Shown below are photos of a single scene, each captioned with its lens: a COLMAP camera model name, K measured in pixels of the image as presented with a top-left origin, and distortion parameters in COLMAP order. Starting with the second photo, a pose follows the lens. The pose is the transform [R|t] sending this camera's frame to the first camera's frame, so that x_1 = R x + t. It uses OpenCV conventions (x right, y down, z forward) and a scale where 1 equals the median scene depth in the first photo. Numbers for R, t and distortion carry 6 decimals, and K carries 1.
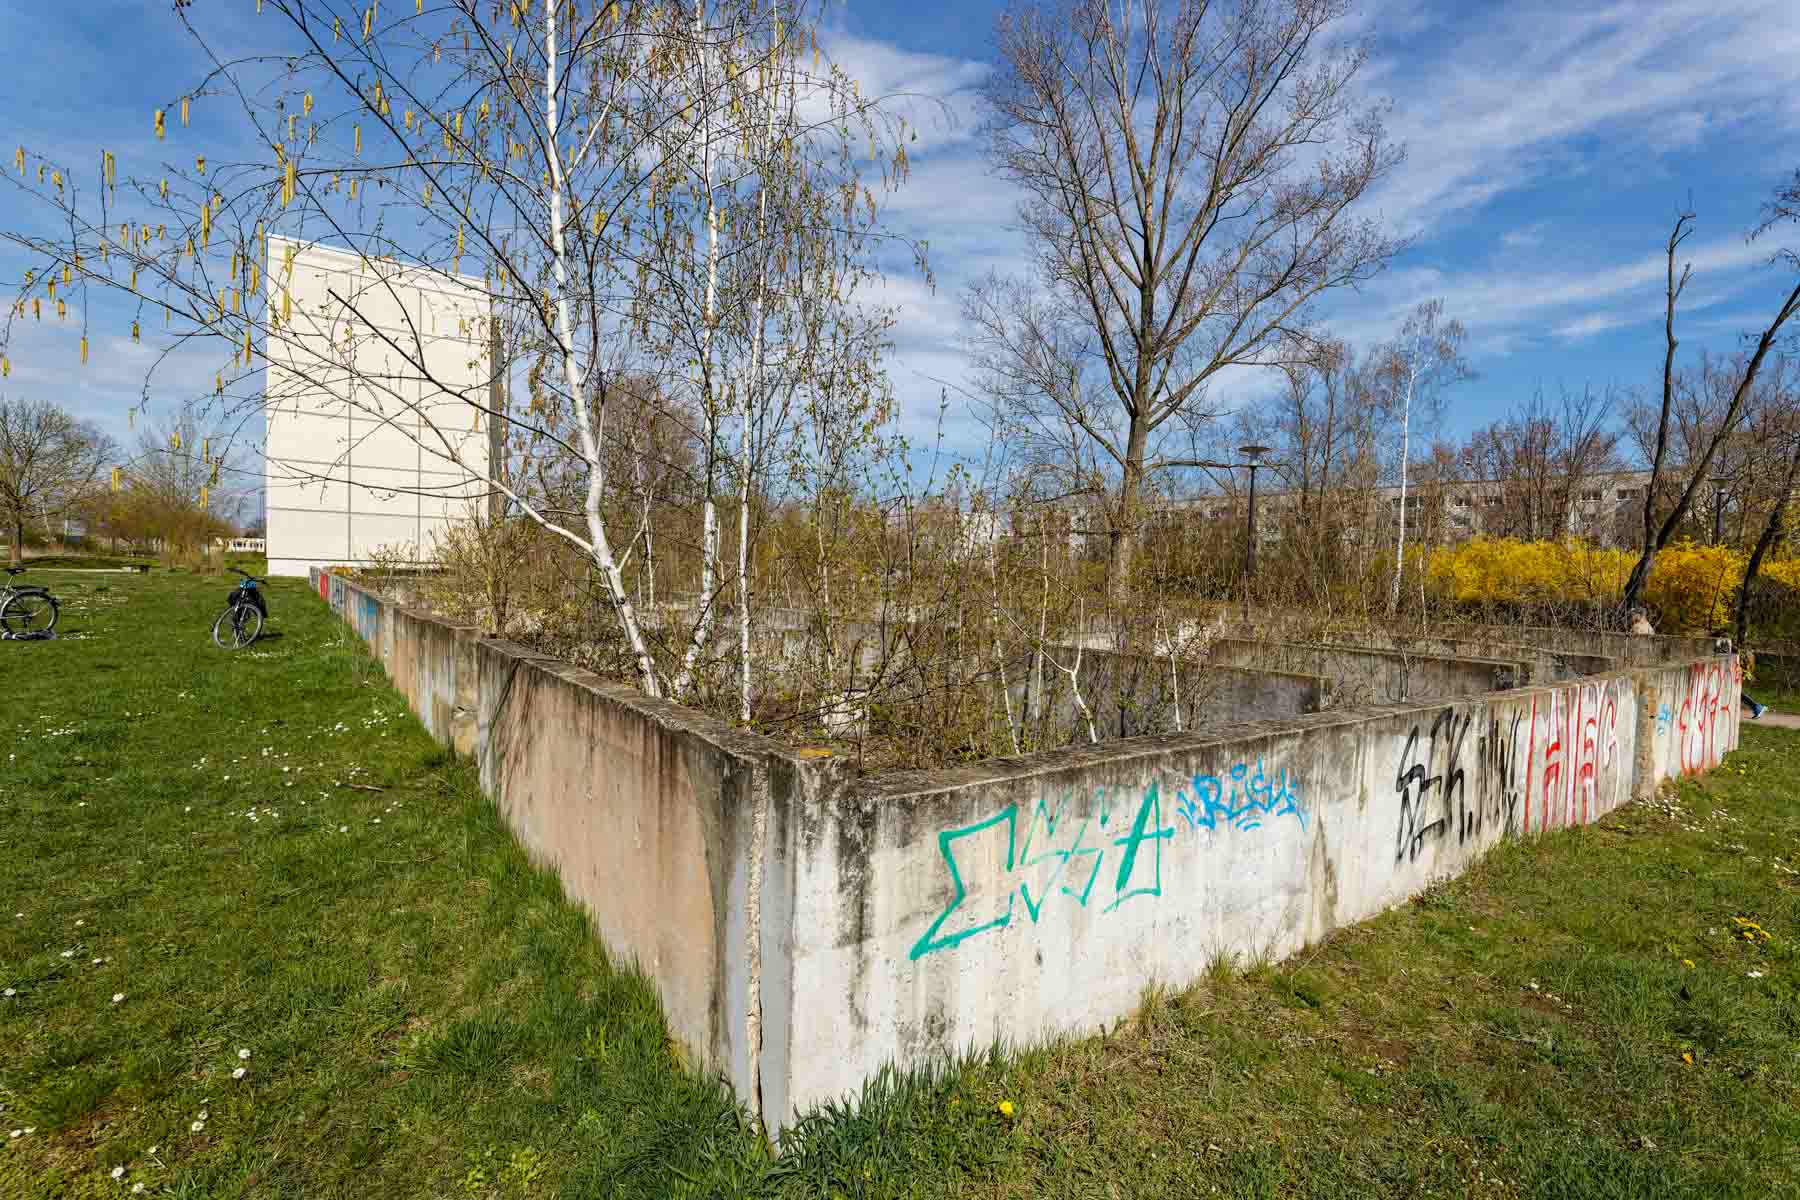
lens RADIAL K [[822.8, 0, 900.0], [0, 822.8, 600.0], [0, 0, 1]] dist [-0.014364, -0.000261]
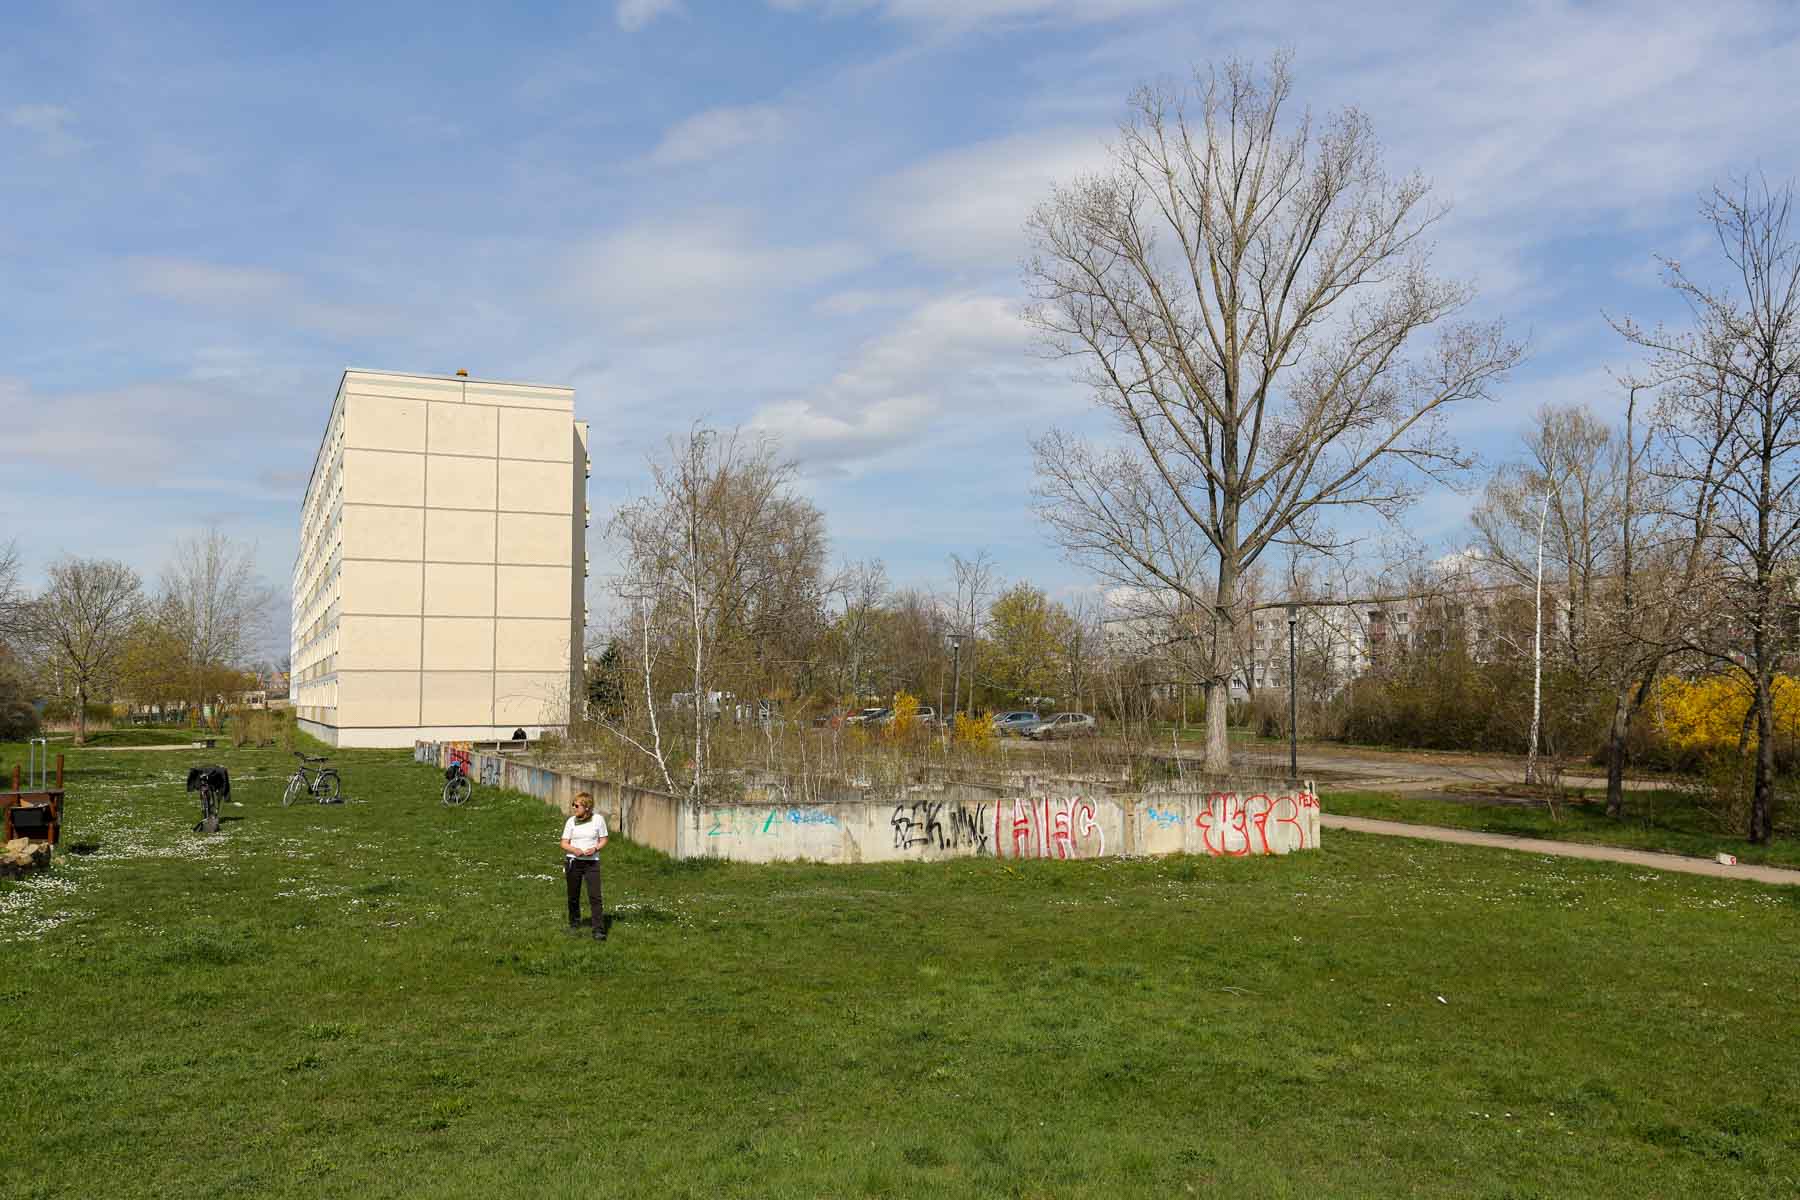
lens RADIAL K [[1530.5, 0, 900.0], [0, 1530.5, 600.0], [0, 0, 1]] dist [0.114369, -0.000763]
pose [[0.972322, -0.044571, -0.229355, 2.100588], [0.021307, 0.994460, -0.102930, -0.025699], [0.232672, 0.095194, 0.967885, -5.021267]]
